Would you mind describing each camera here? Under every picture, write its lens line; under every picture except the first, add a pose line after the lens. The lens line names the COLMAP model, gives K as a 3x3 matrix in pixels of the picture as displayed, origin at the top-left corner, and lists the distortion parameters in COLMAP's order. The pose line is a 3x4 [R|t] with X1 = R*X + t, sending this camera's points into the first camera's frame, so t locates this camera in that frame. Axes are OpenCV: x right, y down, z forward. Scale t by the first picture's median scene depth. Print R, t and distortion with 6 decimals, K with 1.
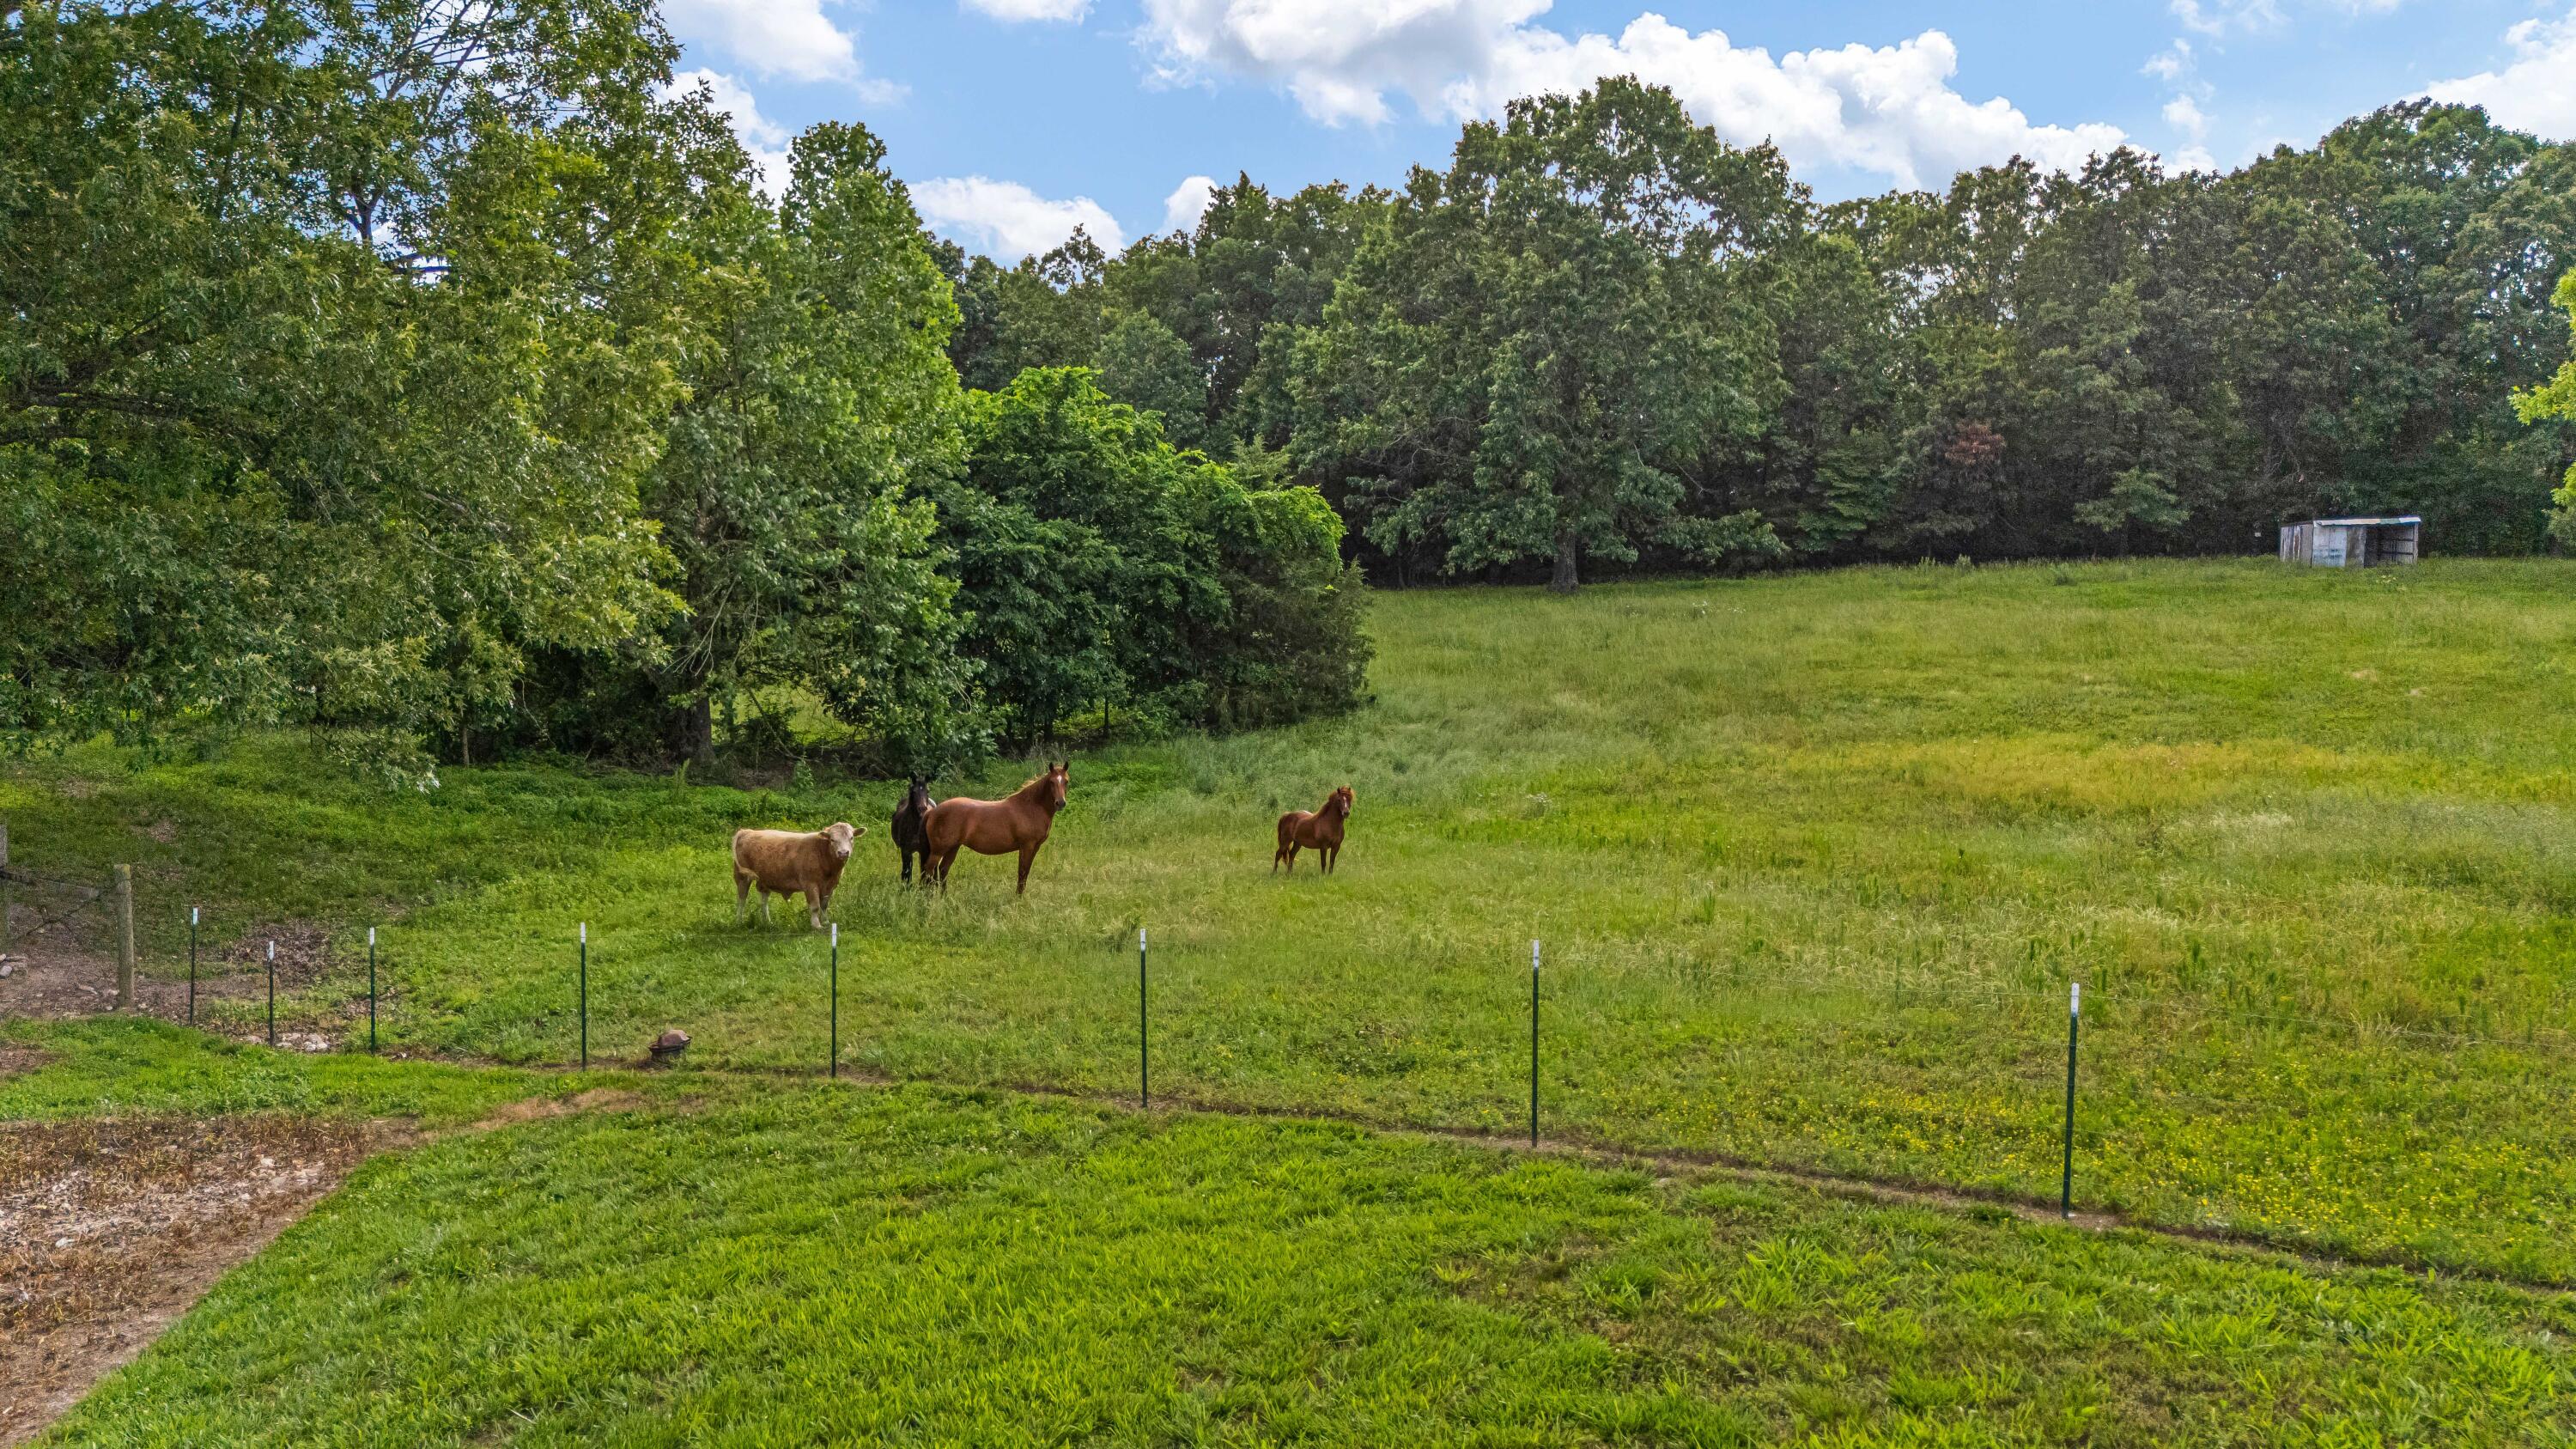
lens RADIAL K [[1926.3, 0, 1288.1], [0, 1926.3, 726.2], [0, 0, 1]] dist [0.021721, -0.006595]
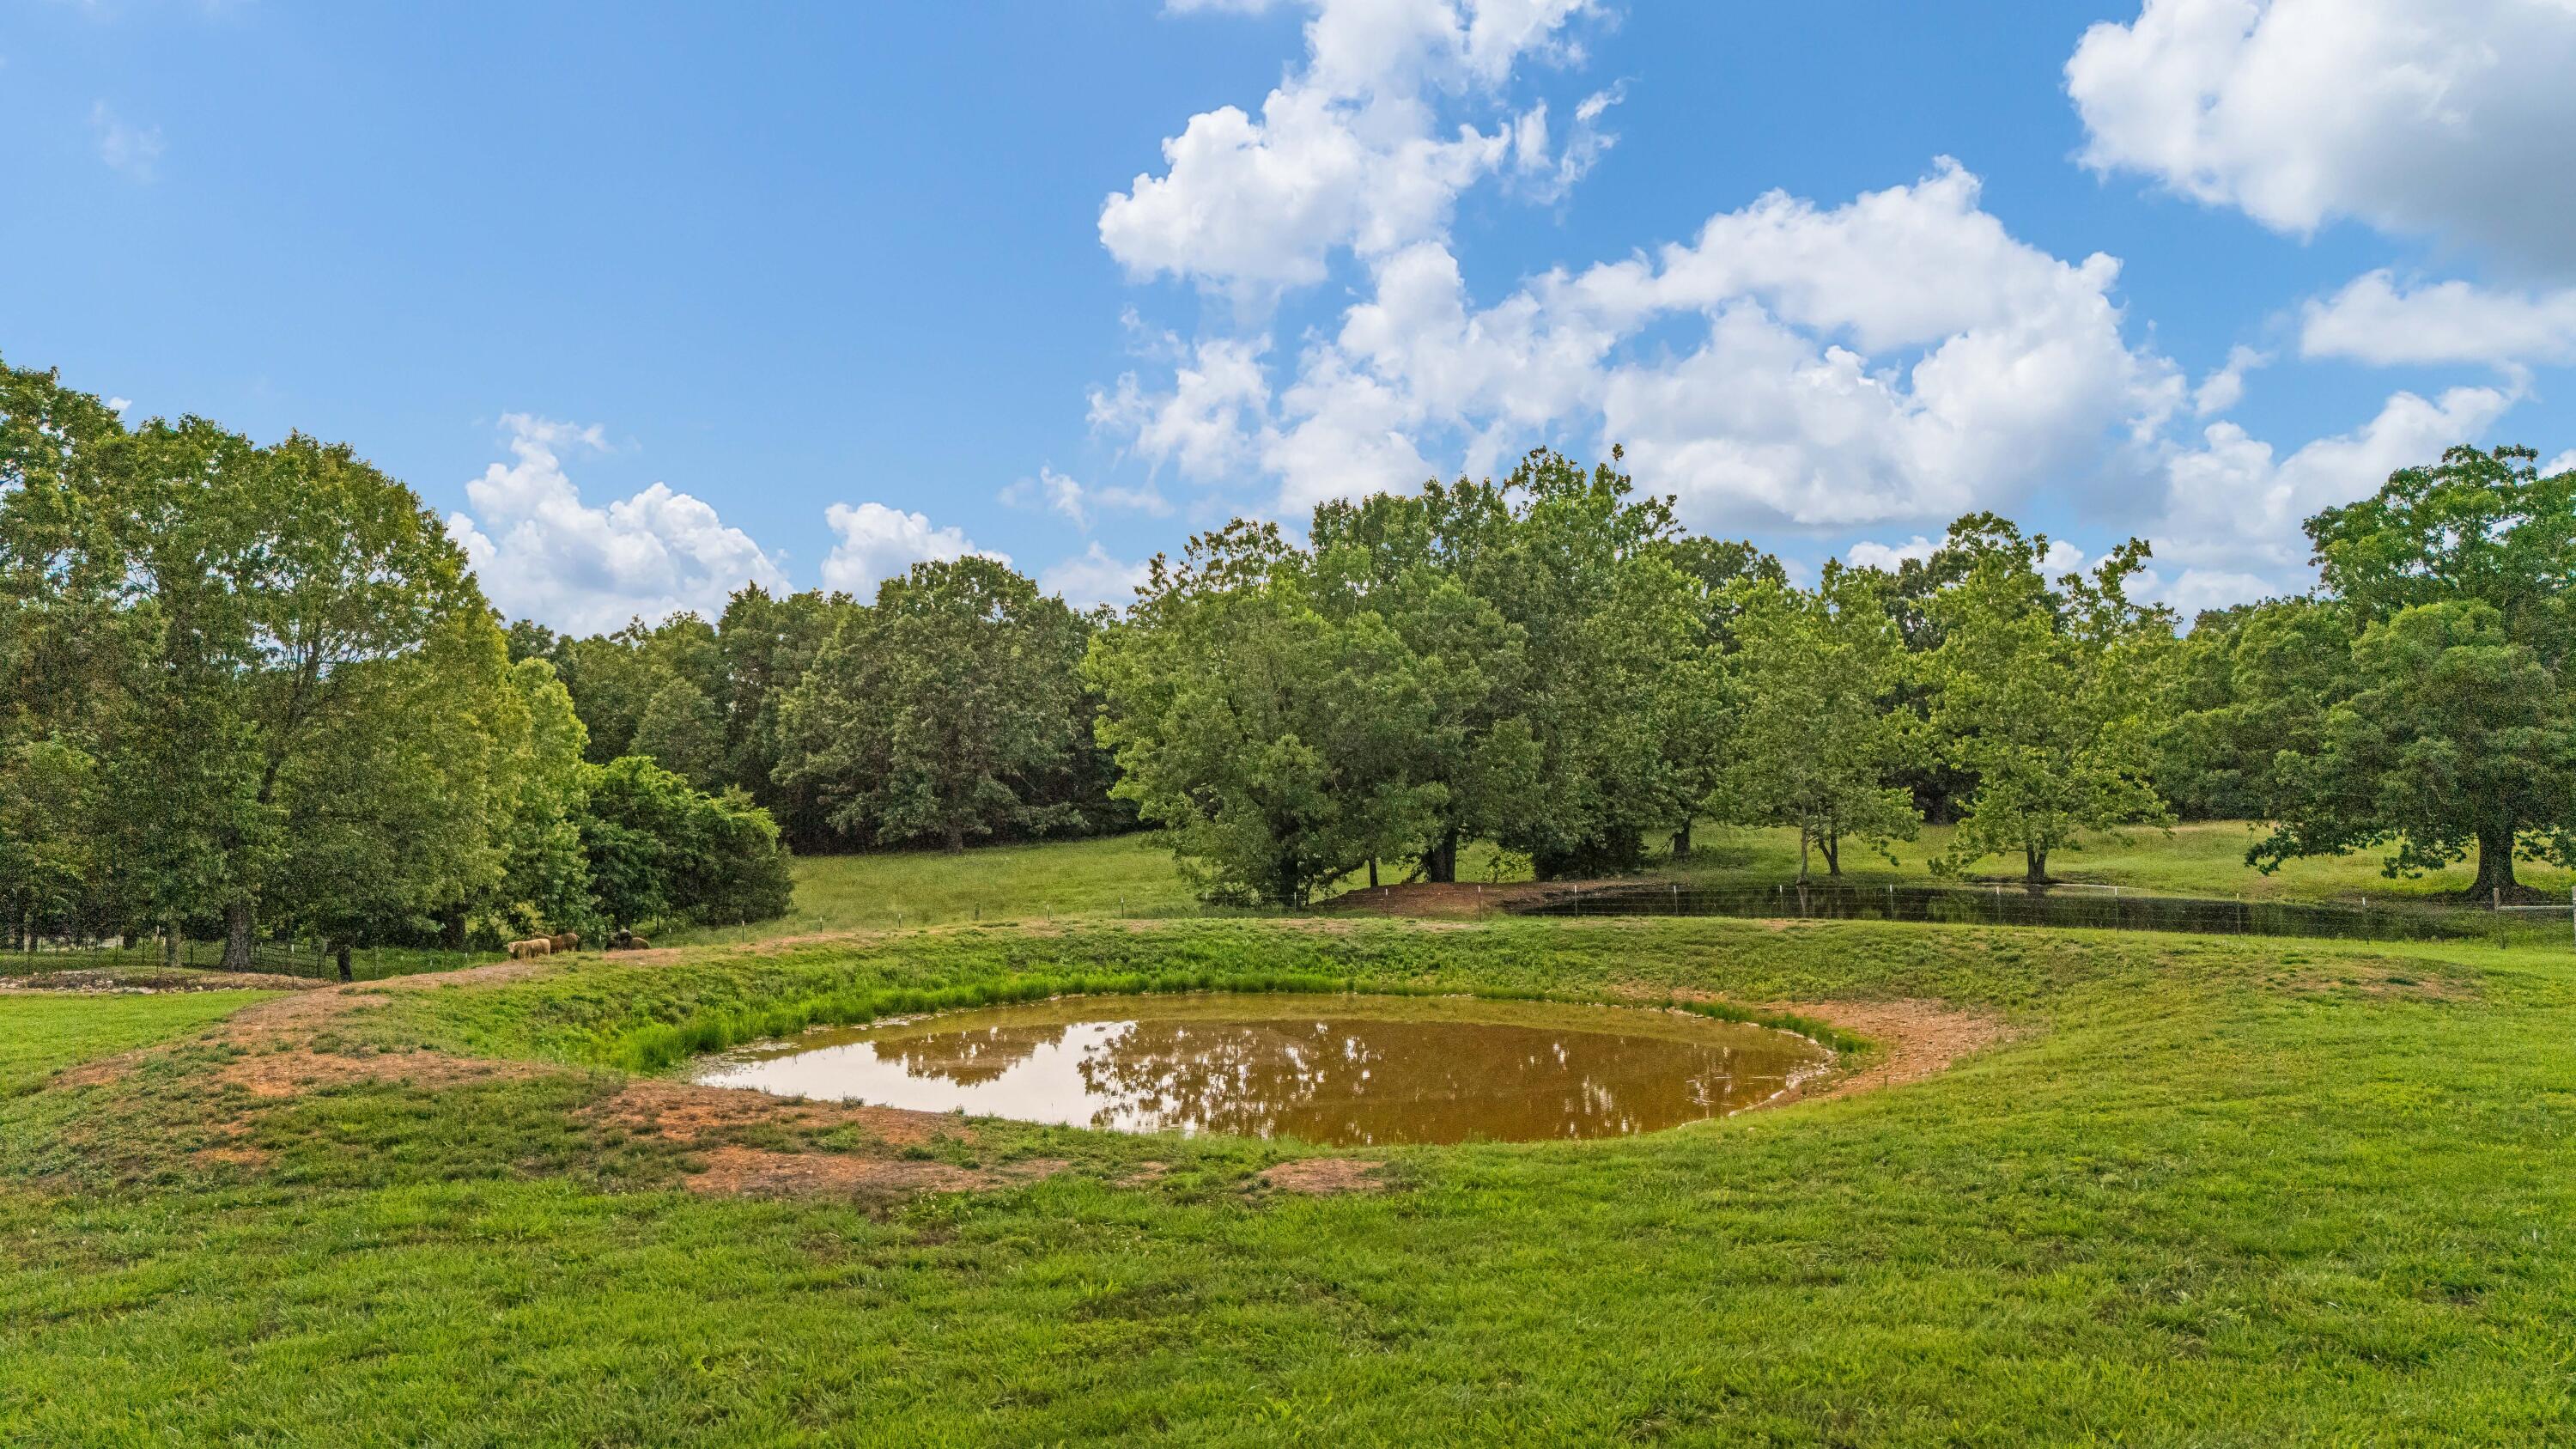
lens RADIAL K [[1926.3, 0, 1370.1], [0, 1926.3, 714.0], [0, 0, 1]] dist [0.021721, -0.006595]
pose [[0.965252, -0.008394, 0.261188, 0.098896], [0.044335, 0.990255, -0.132020, 0.076673], [-0.257534, 0.139012, 0.956217, -1.153599]]
